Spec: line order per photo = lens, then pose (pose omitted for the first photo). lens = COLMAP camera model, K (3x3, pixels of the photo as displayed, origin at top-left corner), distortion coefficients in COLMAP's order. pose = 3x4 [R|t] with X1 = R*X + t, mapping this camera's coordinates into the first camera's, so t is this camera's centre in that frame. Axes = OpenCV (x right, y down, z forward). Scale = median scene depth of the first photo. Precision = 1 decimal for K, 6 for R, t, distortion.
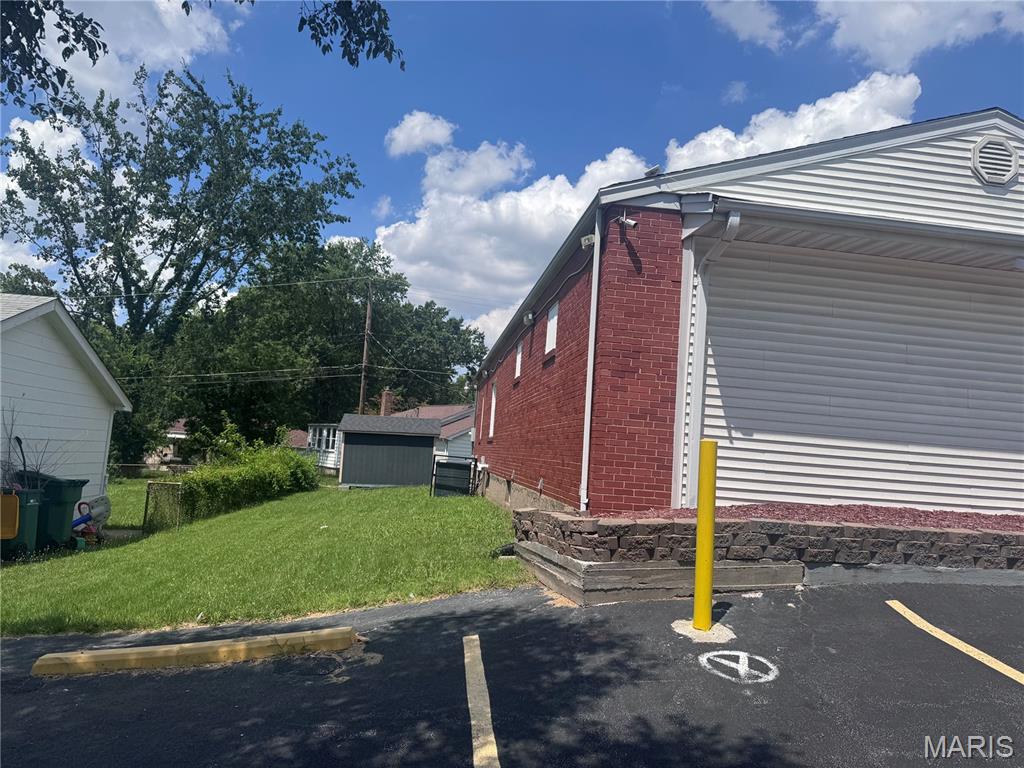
lens RADIAL K [[718.4, 0, 509.0], [0, 718.4, 390.1], [0, 0, 1]] dist [0.044888, -0.044307]
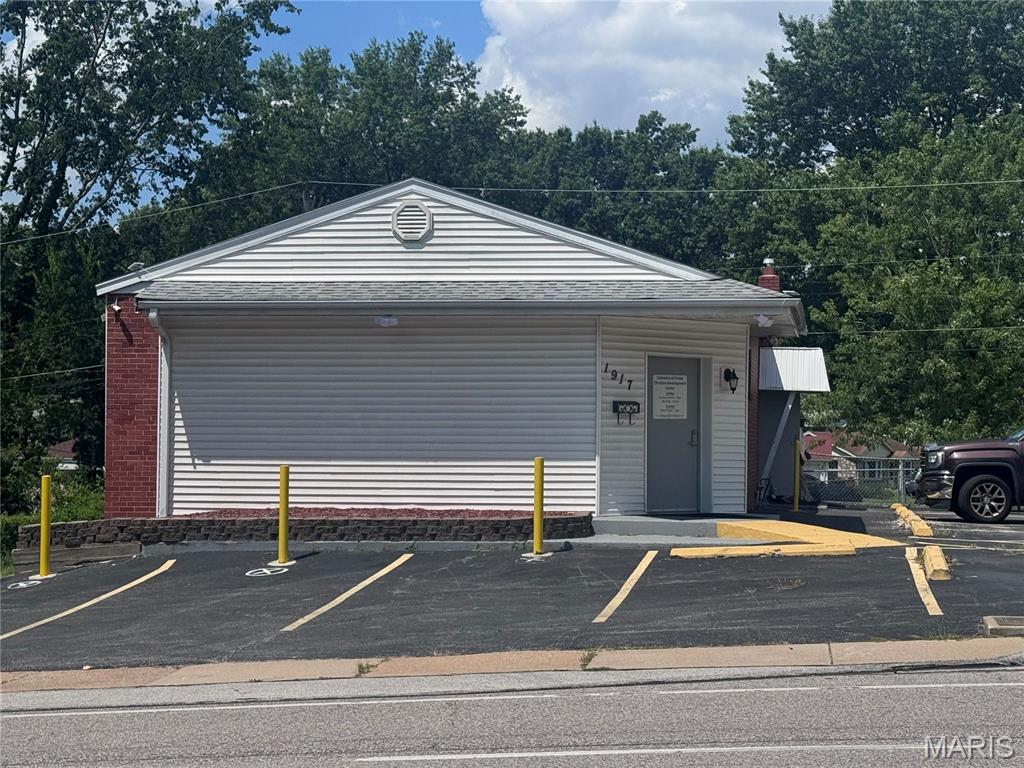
lens RADIAL K [[1930.2, 0, 505.2], [0, 1930.2, 383.1], [0, 0, 1]] dist [0.129616, 0.000000]
pose [[0.957574, -0.075121, -0.278224, 1.778847], [0.087949, 0.995548, 0.033897, -0.147320], [0.274439, -0.056929, 0.959918, -2.181634]]
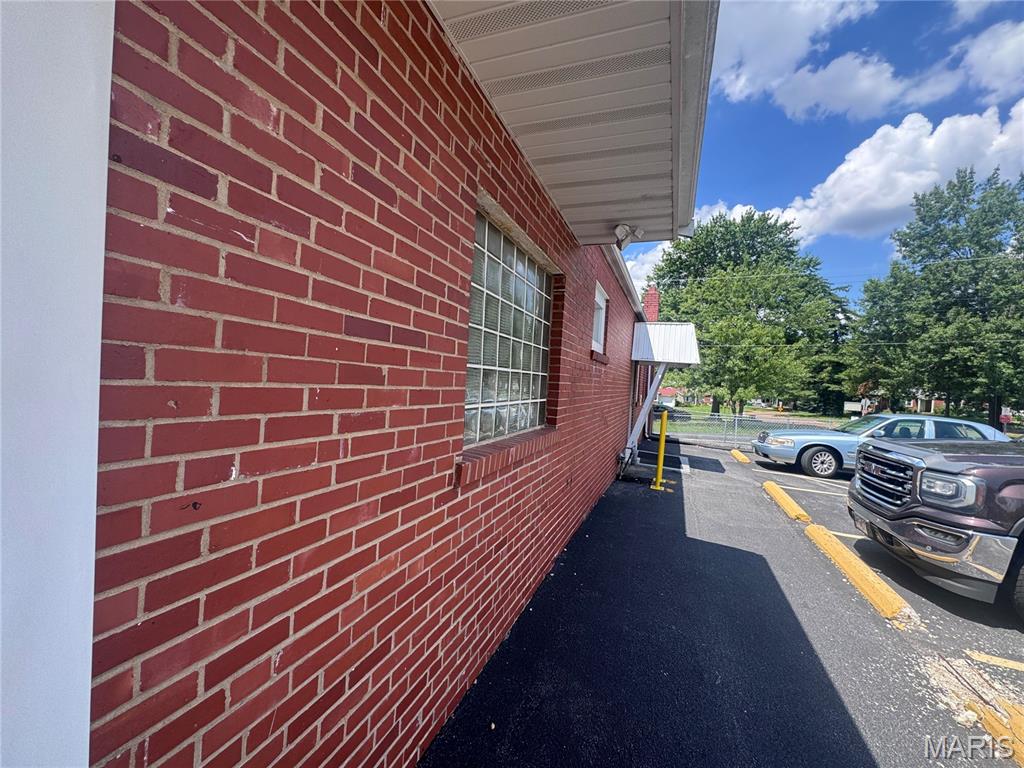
lens RADIAL K [[411.1, 0, 510.5], [0, 411.1, 380.9], [0, 0, 1]] dist [-0.000645, 0.000321]
pose [[0.878739, -0.023732, -0.476712, 1.311662], [0.051573, 0.997637, 0.045402, 0.067206], [0.474508, -0.064482, 0.877886, 1.289972]]
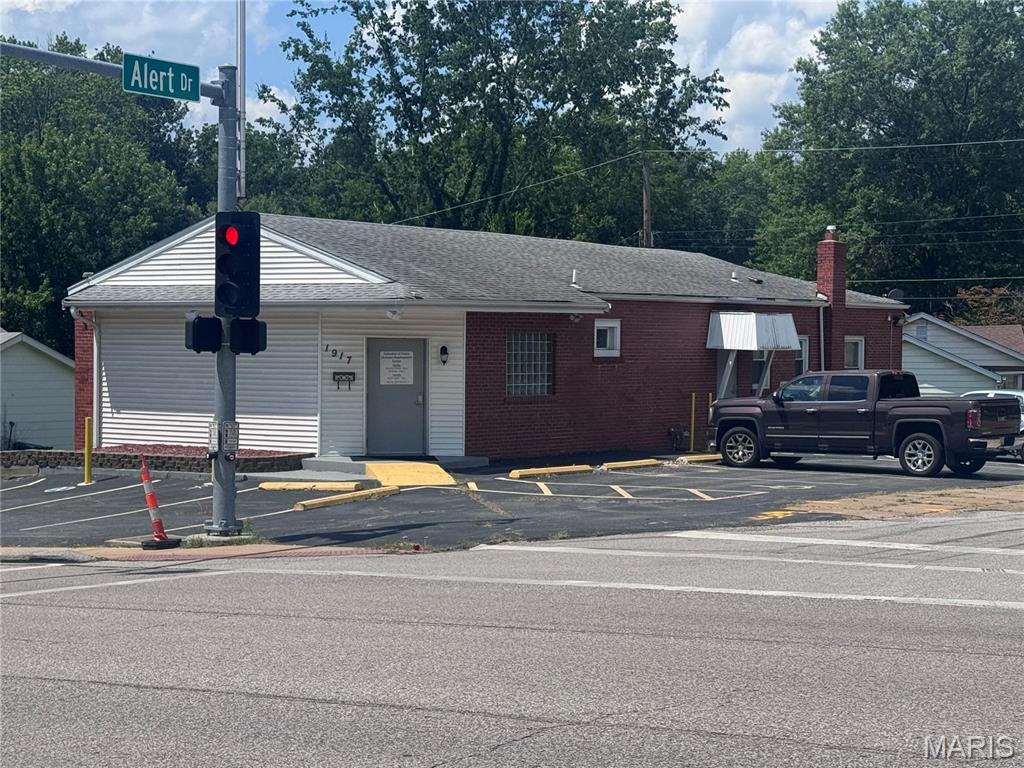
lens RADIAL K [[1930.2, 0, 521.0], [0, 1930.2, 383.9], [0, 0, 1]] dist [0.129616, 0.000000]
pose [[0.717267, -0.052444, -0.694822, 4.491556], [0.107476, 0.993557, 0.035956, -0.075939], [0.688459, -0.100467, 0.718283, -1.893562]]
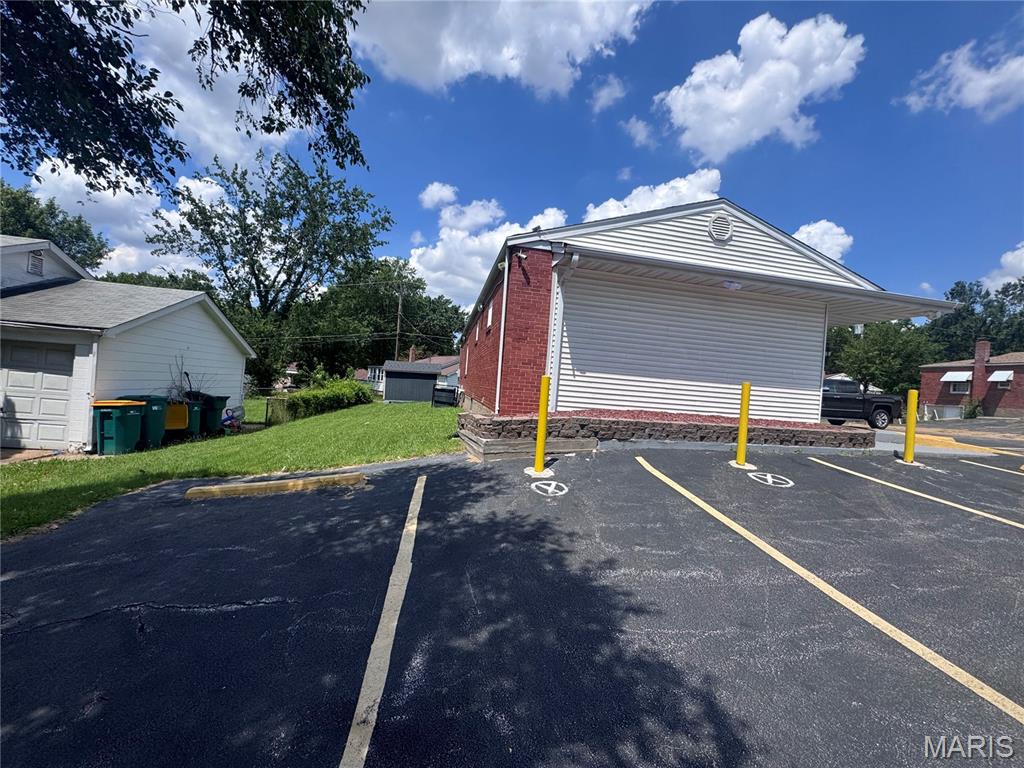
lens RADIAL K [[411.1, 0, 515.9], [0, 411.1, 383.7], [0, 0, 1]] dist [-0.000645, 0.000321]
pose [[0.998174, 0.004771, 0.060209, 0.084996], [-0.010022, 0.996139, 0.087217, -0.003165], [-0.059560, -0.087661, 0.994368, -0.056496]]
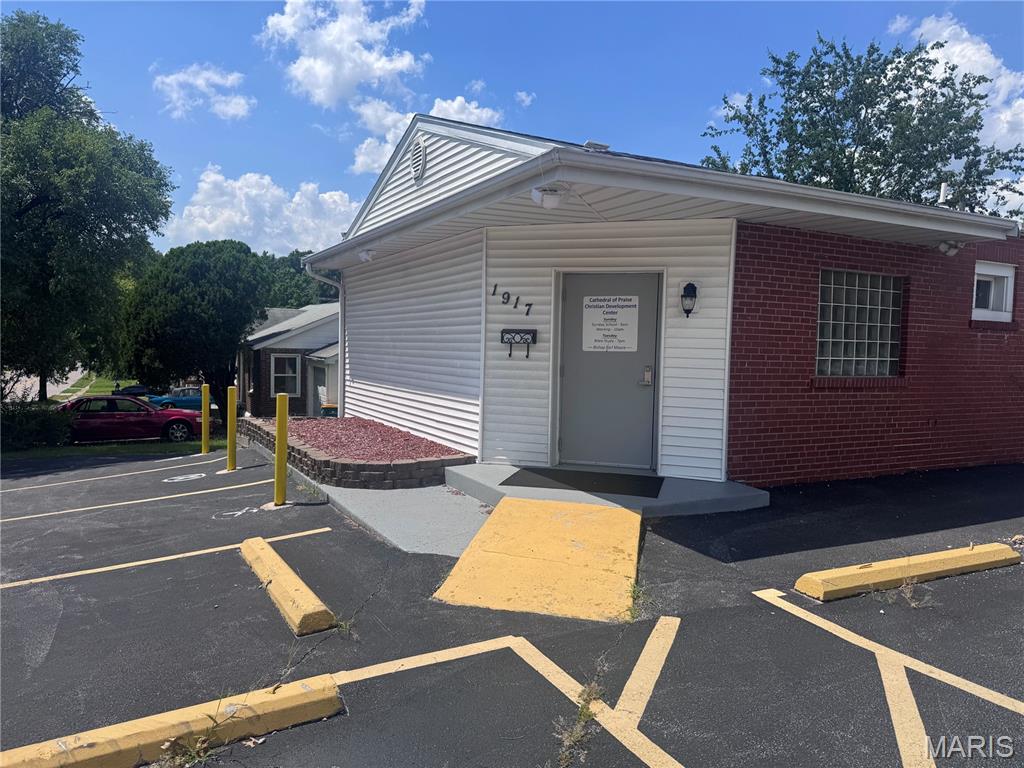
lens RADIAL K [[718.4, 0, 505.4], [0, 718.4, 392.3], [0, 0, 1]] dist [0.044888, -0.044307]
pose [[0.349218, -0.003470, -0.937035, 2.003134], [0.087044, 0.995789, 0.028752, 0.073813], [0.932990, -0.091604, 0.348050, 0.693889]]
